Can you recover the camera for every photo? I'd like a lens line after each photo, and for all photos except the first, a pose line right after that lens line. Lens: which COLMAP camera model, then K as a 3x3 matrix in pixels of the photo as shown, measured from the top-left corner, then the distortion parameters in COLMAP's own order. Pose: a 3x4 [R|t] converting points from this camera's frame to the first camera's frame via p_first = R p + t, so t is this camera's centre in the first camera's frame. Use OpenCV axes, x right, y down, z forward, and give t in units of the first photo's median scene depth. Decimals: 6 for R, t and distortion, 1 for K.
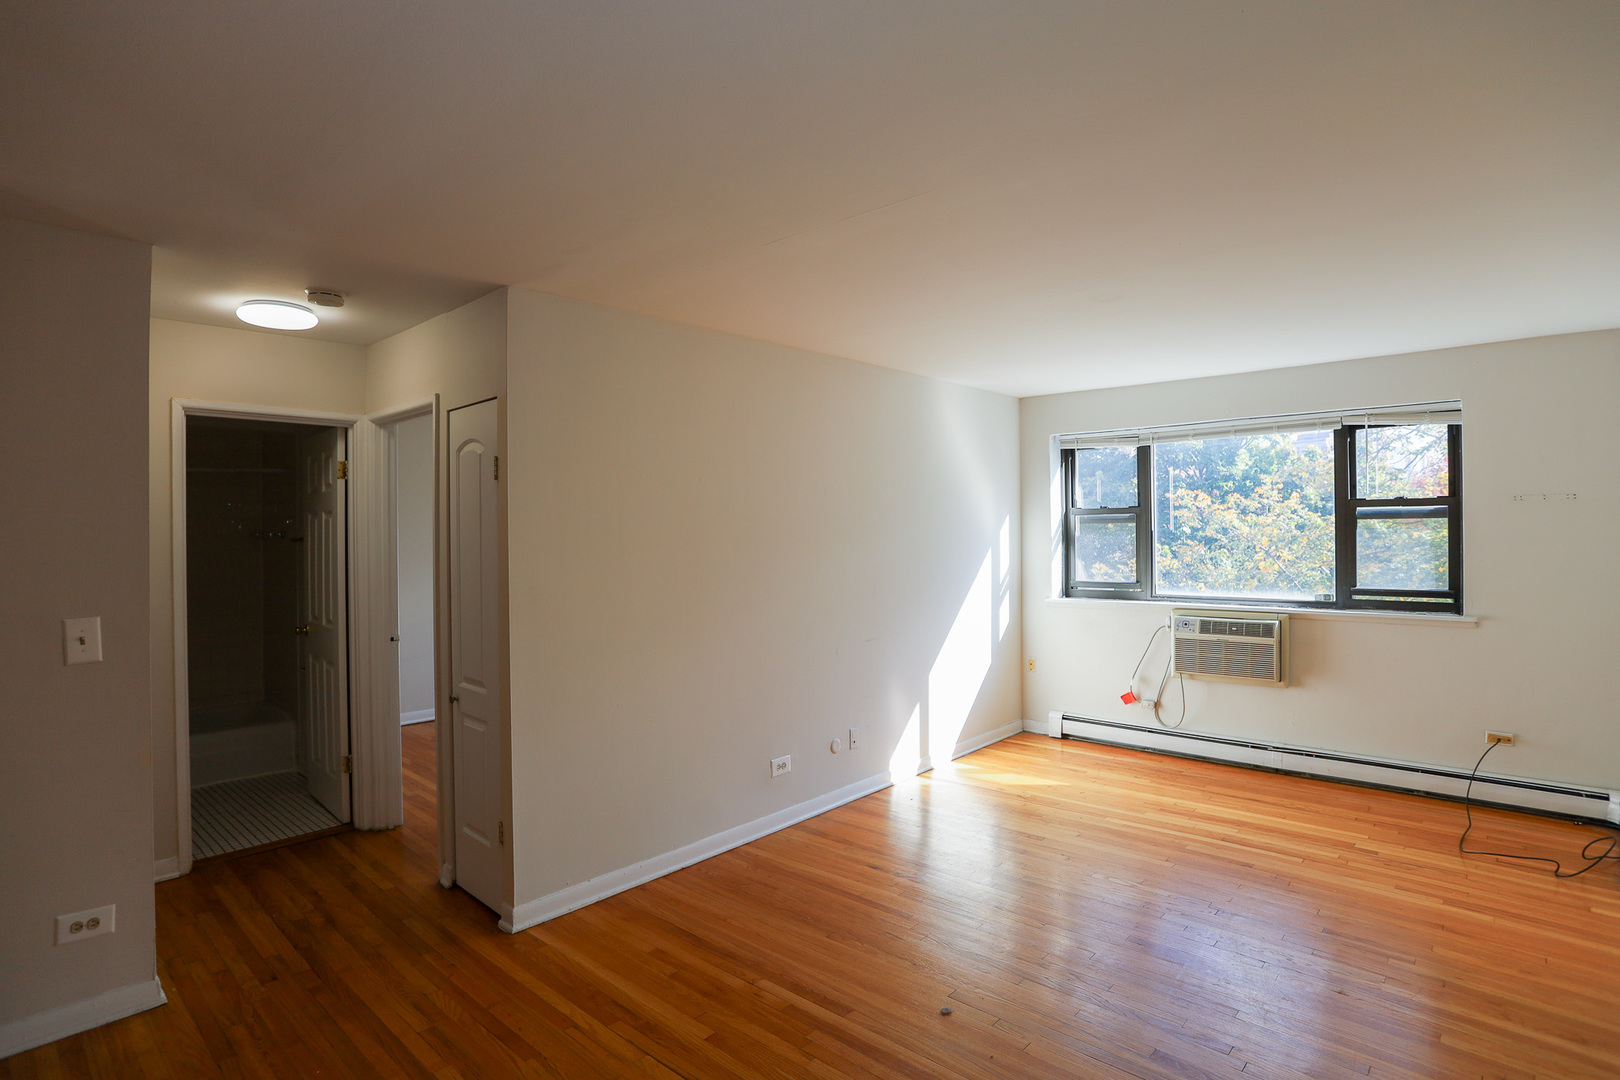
lens RADIAL K [[788.7, 0, 772.5], [0, 788.7, 534.6], [0, 0, 1]] dist [-0.079991, 0.029631]
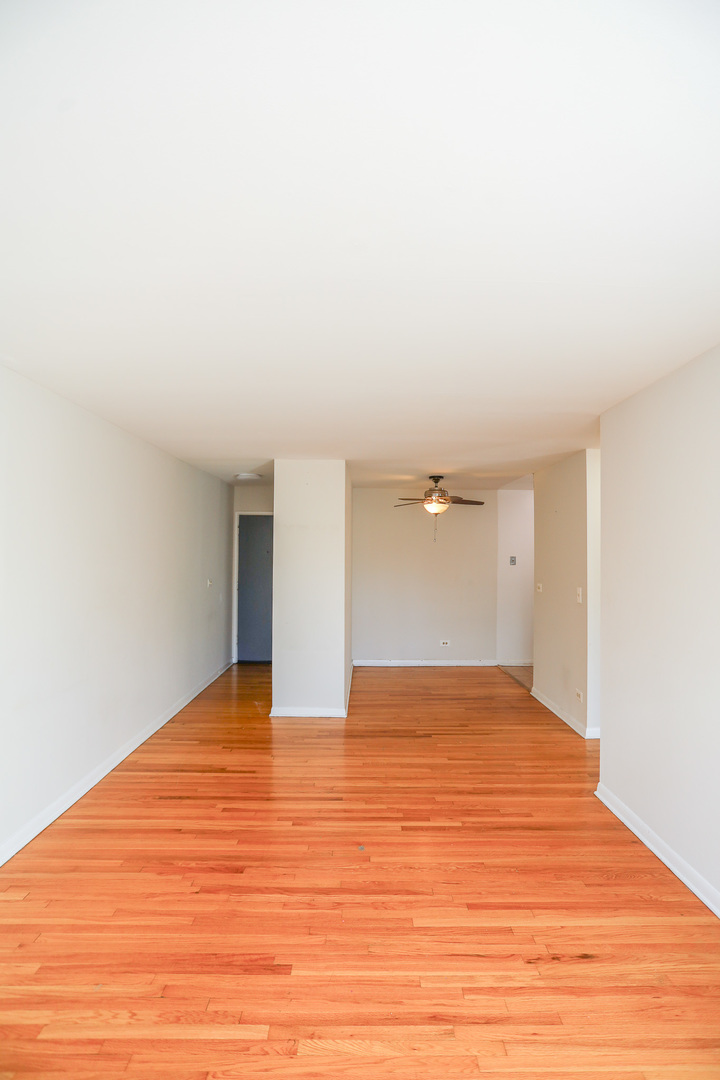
lens RADIAL K [[525.8, 0, 360.0], [0, 525.8, 540.0], [0, 0, 1]] dist [-0.079991, 0.029631]
pose [[-0.726743, -0.014938, -0.686747, 0.486898], [0.002554, 0.999698, -0.024448, -0.008087], [0.686904, -0.019521, -0.726486, 0.883566]]
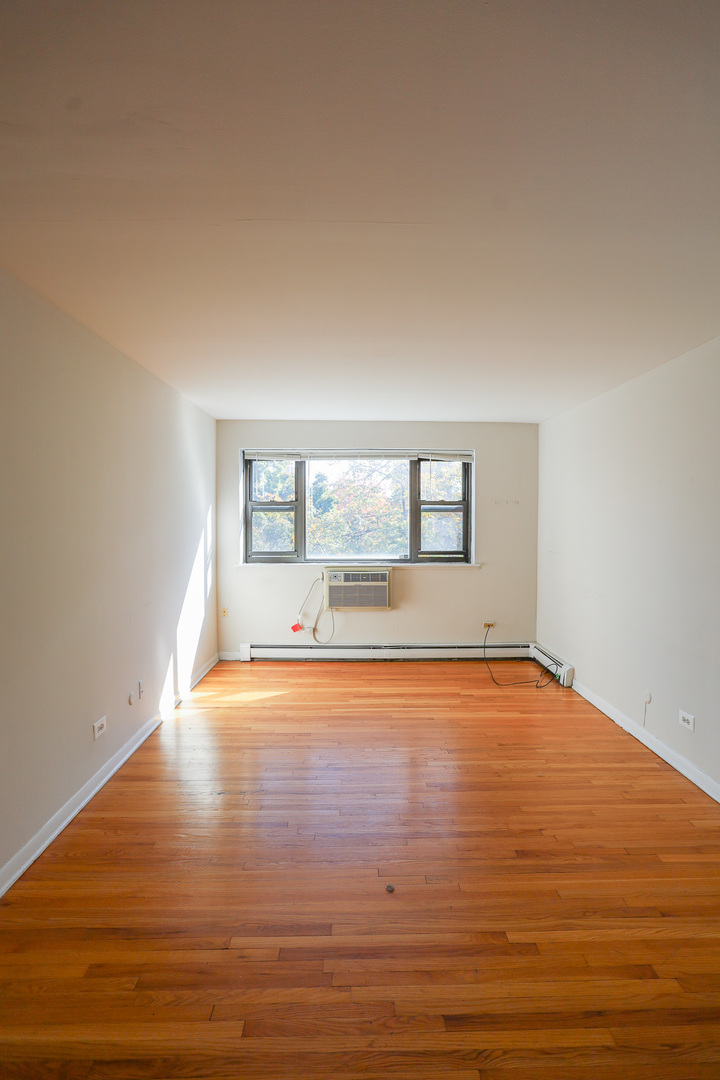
lens RADIAL K [[525.8, 0, 360.0], [0, 525.8, 540.0], [0, 0, 1]] dist [-0.079991, 0.029631]
pose [[0.715839, -0.012153, 0.698160, -0.188792], [-0.010110, 0.999563, 0.027765, 0.012413], [-0.698192, -0.026934, 0.715403, 0.218798]]
